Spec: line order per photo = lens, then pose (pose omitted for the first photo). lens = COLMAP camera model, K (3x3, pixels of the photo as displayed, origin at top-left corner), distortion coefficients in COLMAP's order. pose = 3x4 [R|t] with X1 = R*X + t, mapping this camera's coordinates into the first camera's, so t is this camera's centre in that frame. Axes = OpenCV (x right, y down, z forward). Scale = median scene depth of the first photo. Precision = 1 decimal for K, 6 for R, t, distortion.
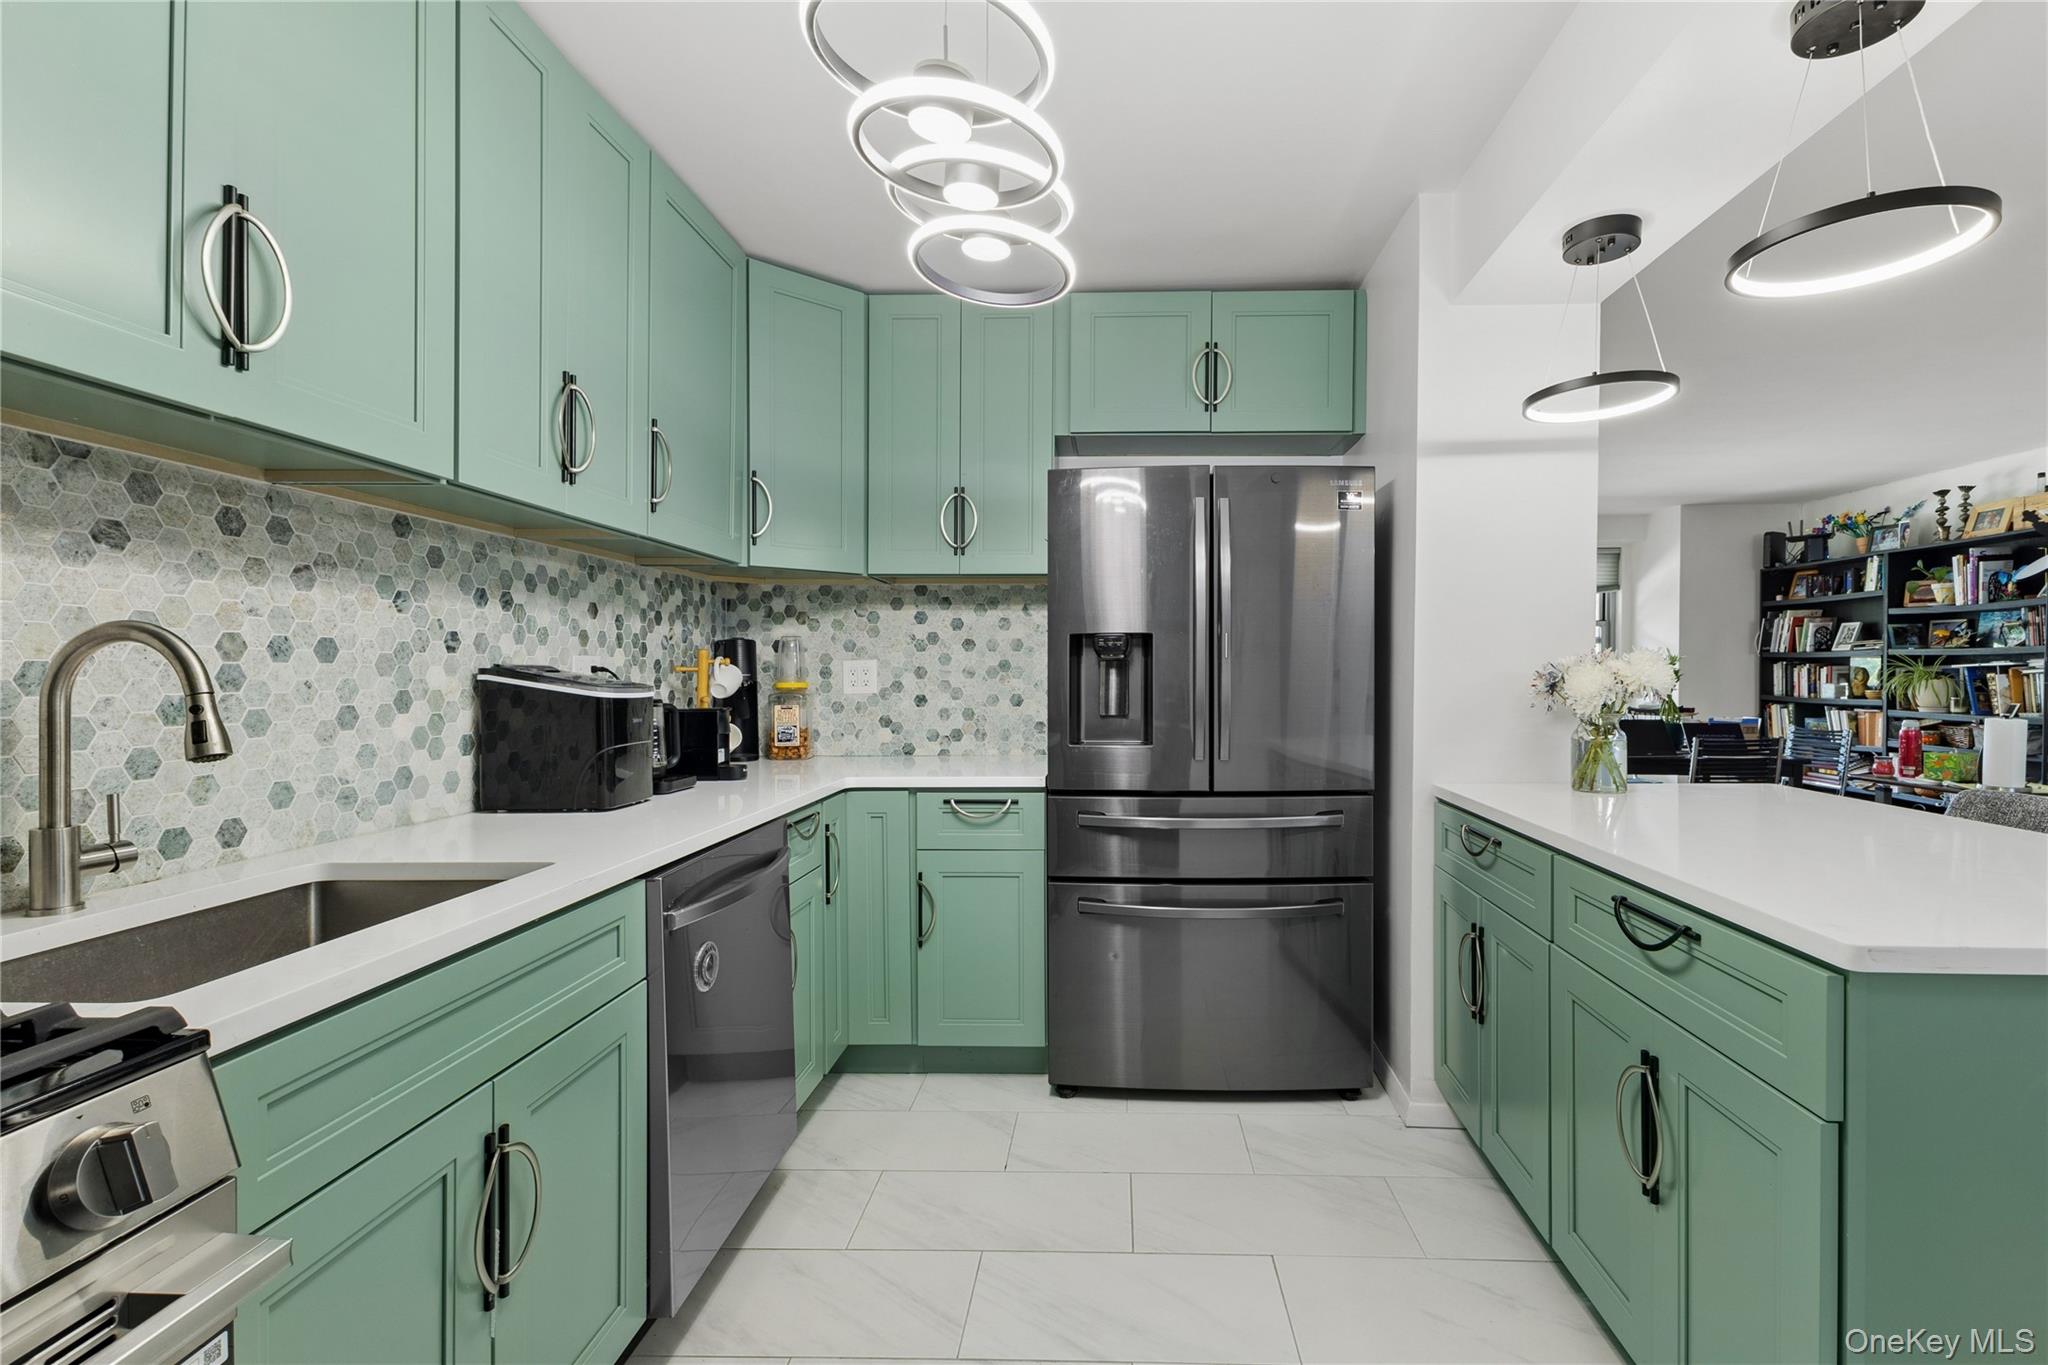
lens RADIAL K [[908.6, 0, 1081.6], [0, 908.6, 680.0], [0, 0, 1]] dist [0.014676, 0.000566]
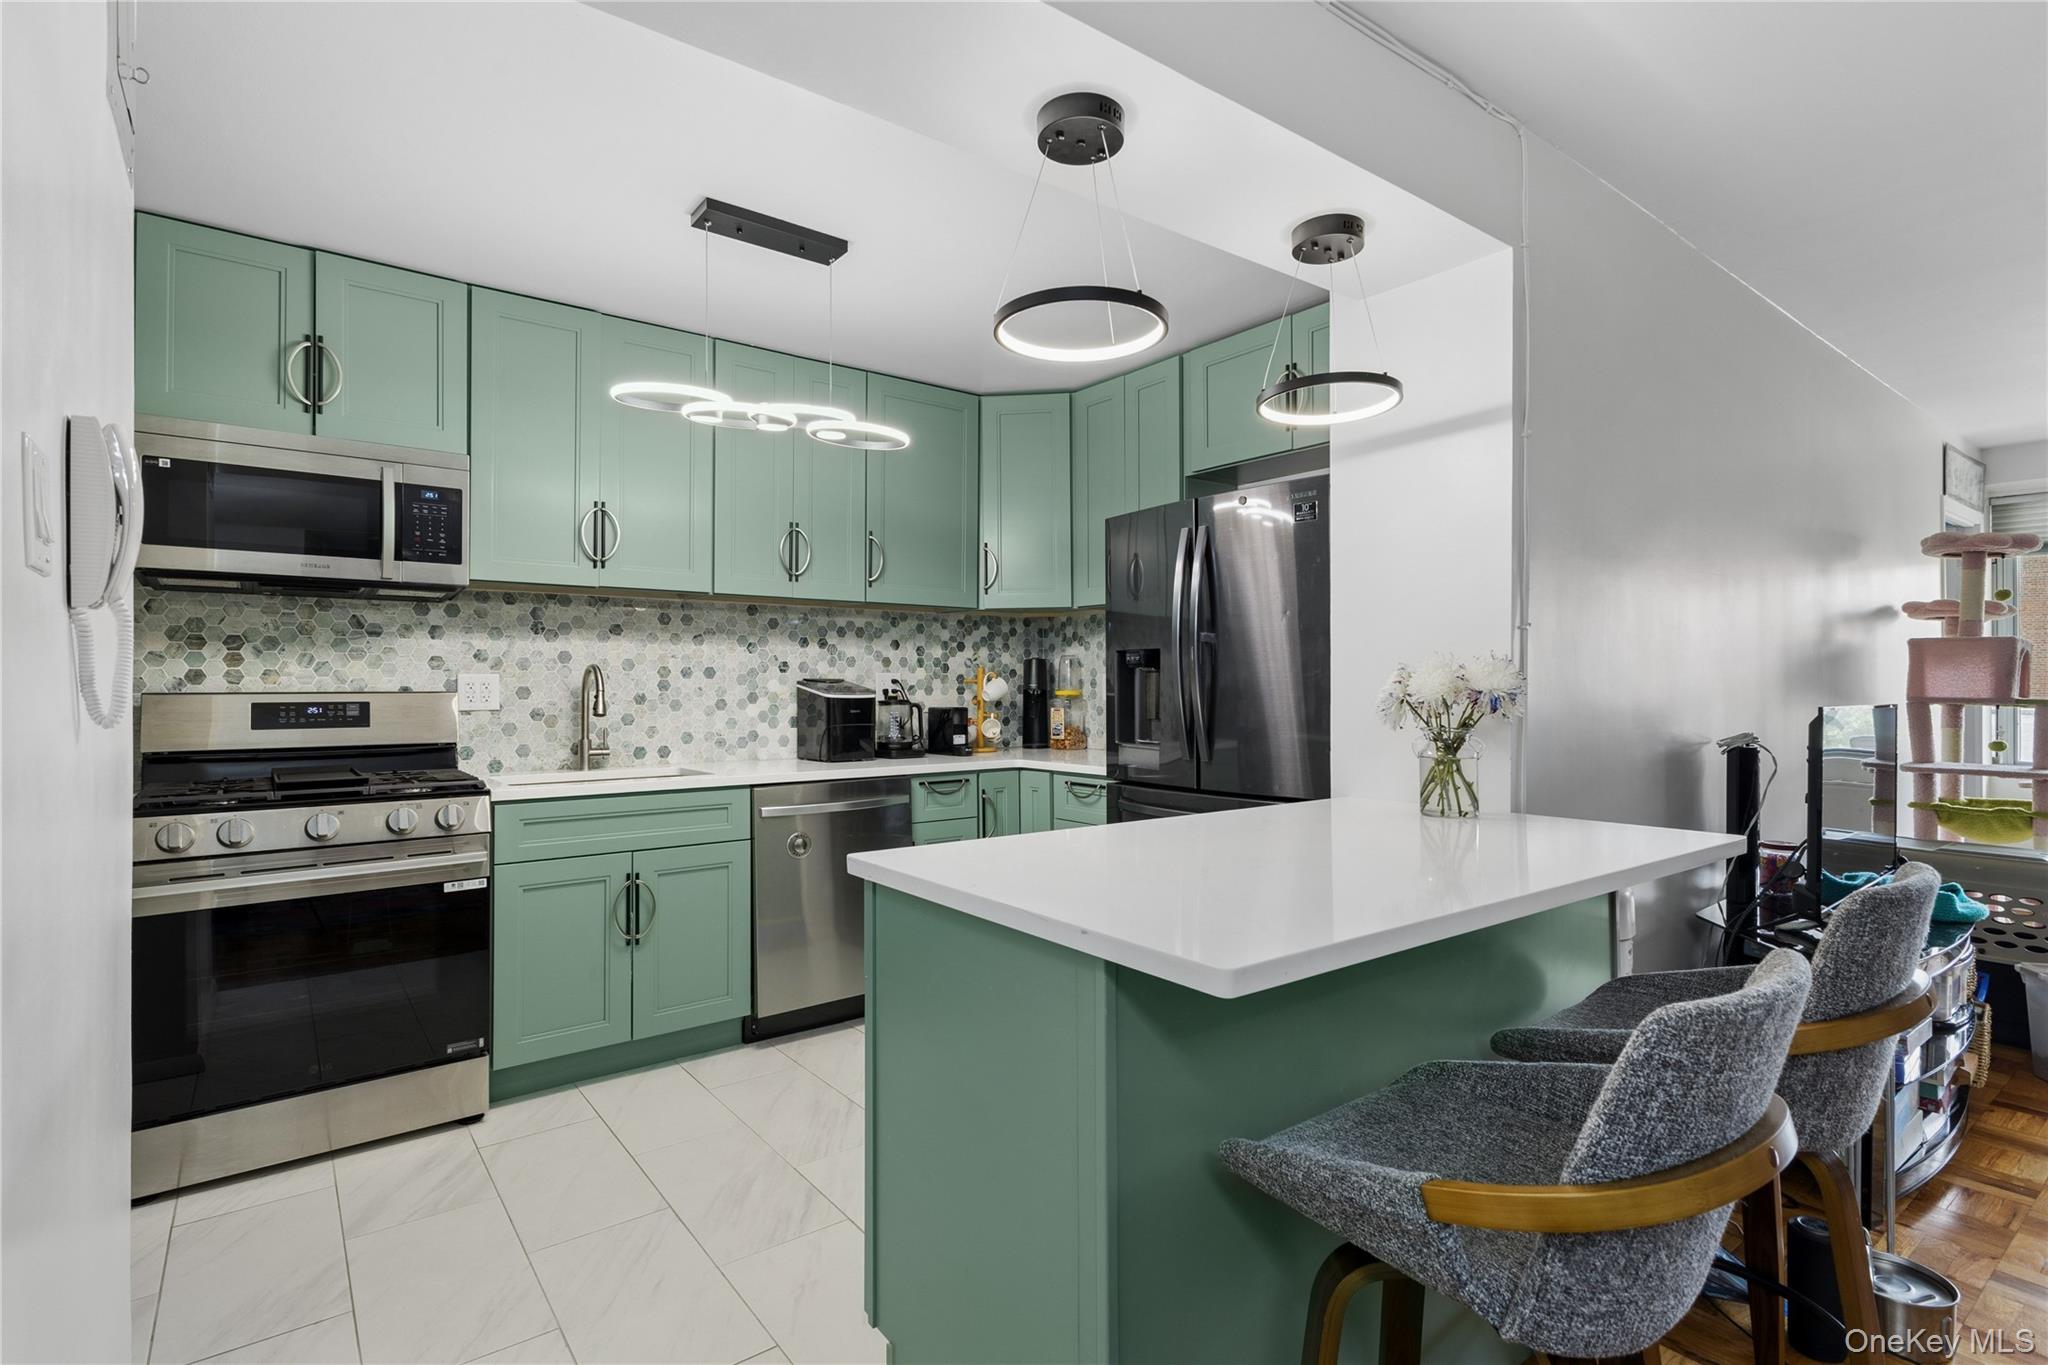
lens RADIAL K [[1016.4, 0, 1053.5], [0, 1016.4, 675.0], [0, 0, 1]] dist [0.017291, -0.001163]
pose [[0.635752, -0.009182, -0.771838, 1.129424], [-0.004995, 0.999859, -0.016010, 0.005090], [0.771877, 0.014034, 0.635617, 0.078124]]
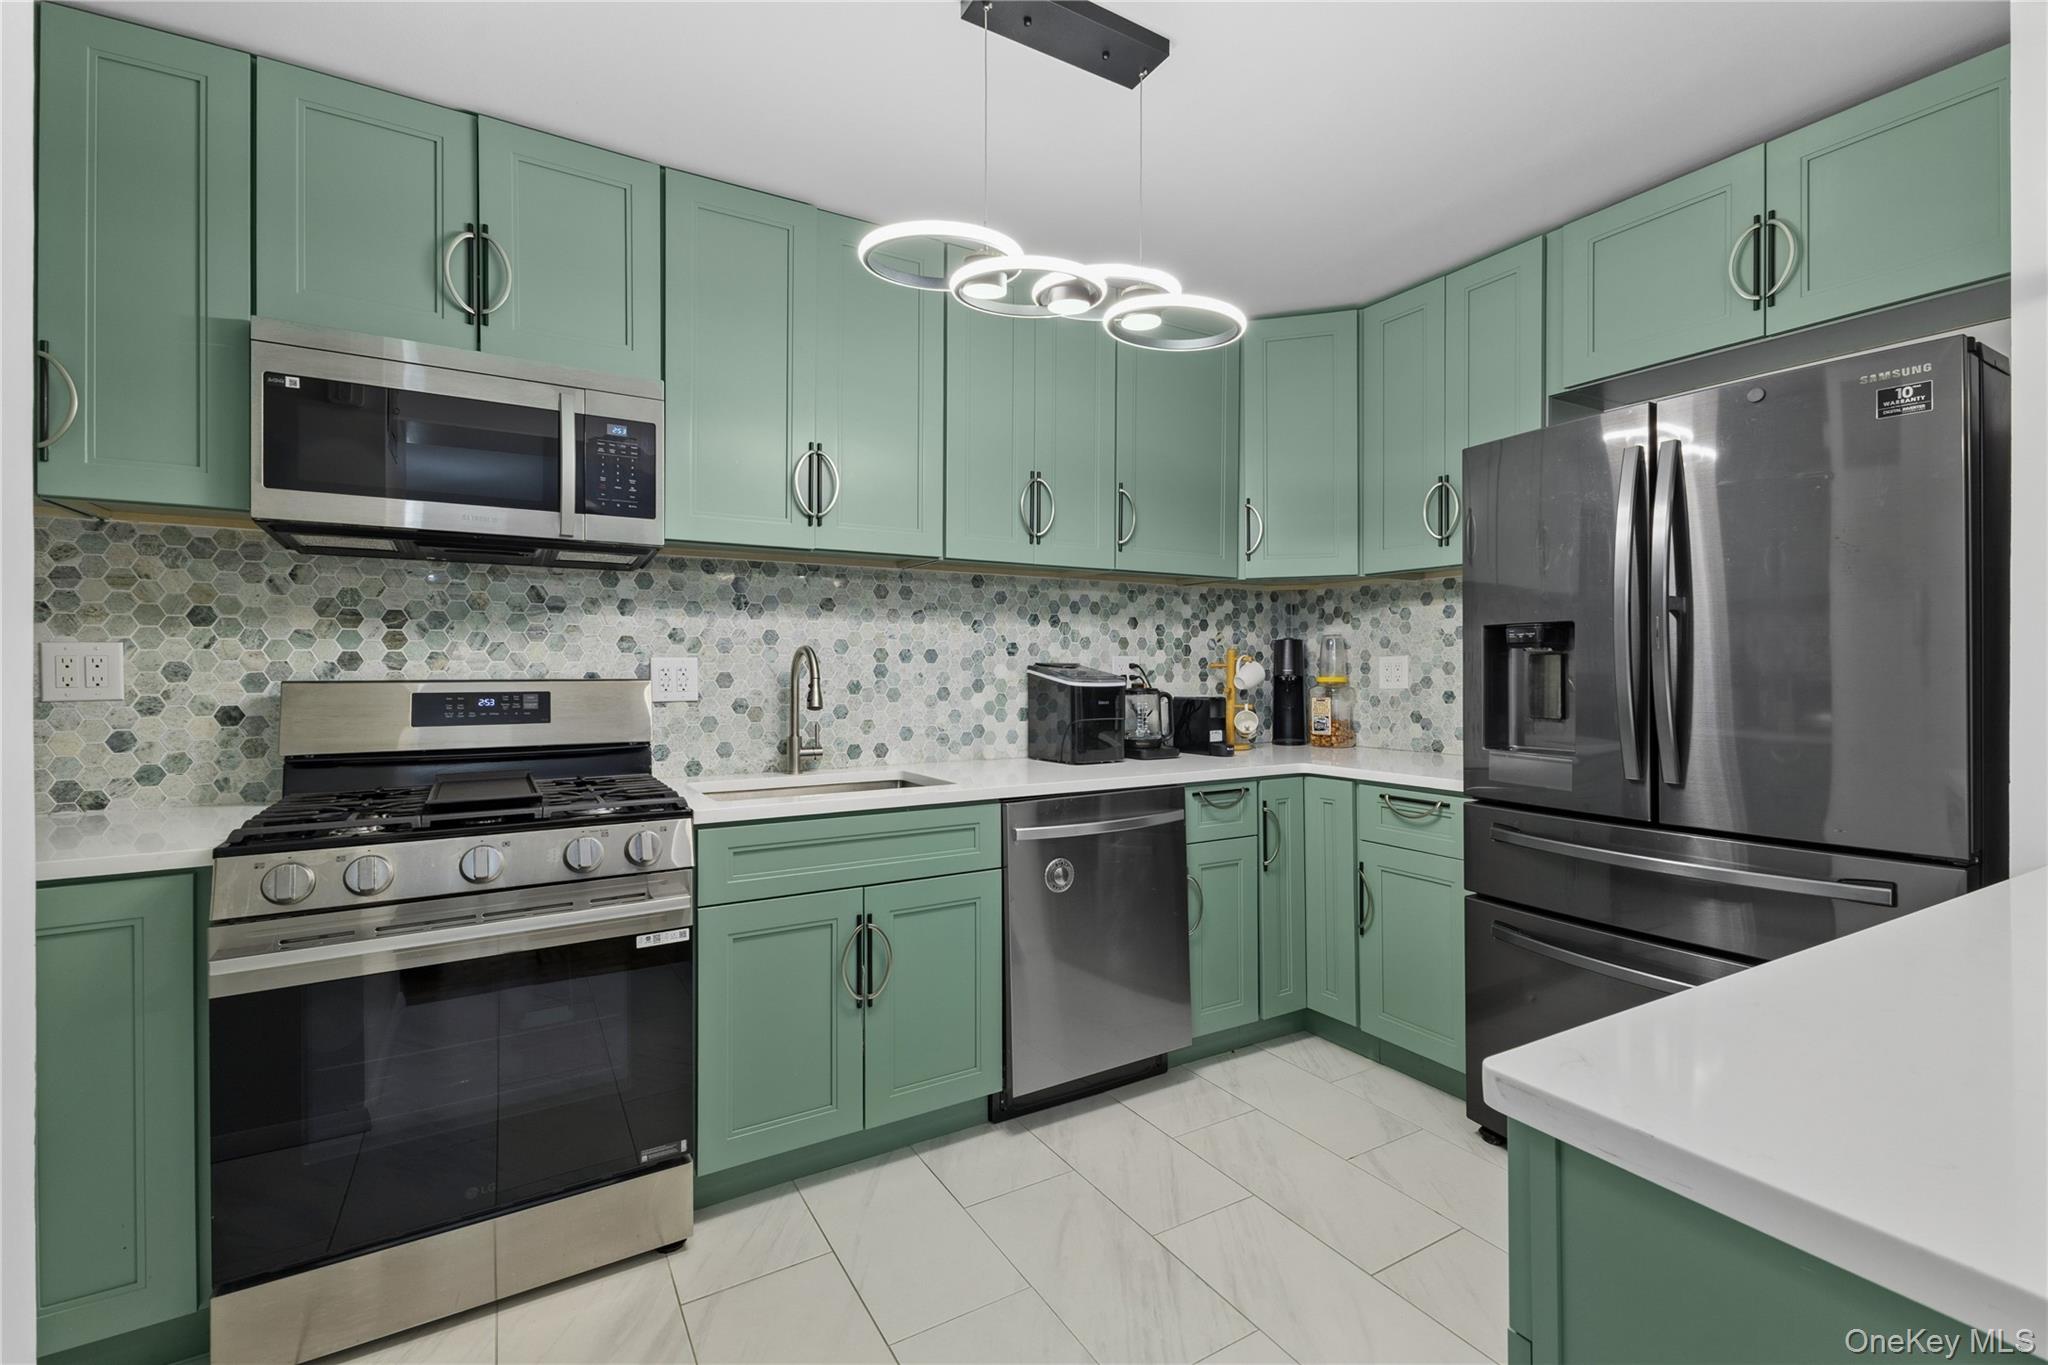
lens RADIAL K [[908.6, 0, 1040.6], [0, 908.6, 667.3], [0, 0, 1]] dist [0.014676, 0.000566]
pose [[0.539285, -0.000906, -0.842123, 0.589153], [-0.006469, 0.999965, -0.005218, -0.001600], [0.842098, 0.008261, 0.539261, 0.160844]]
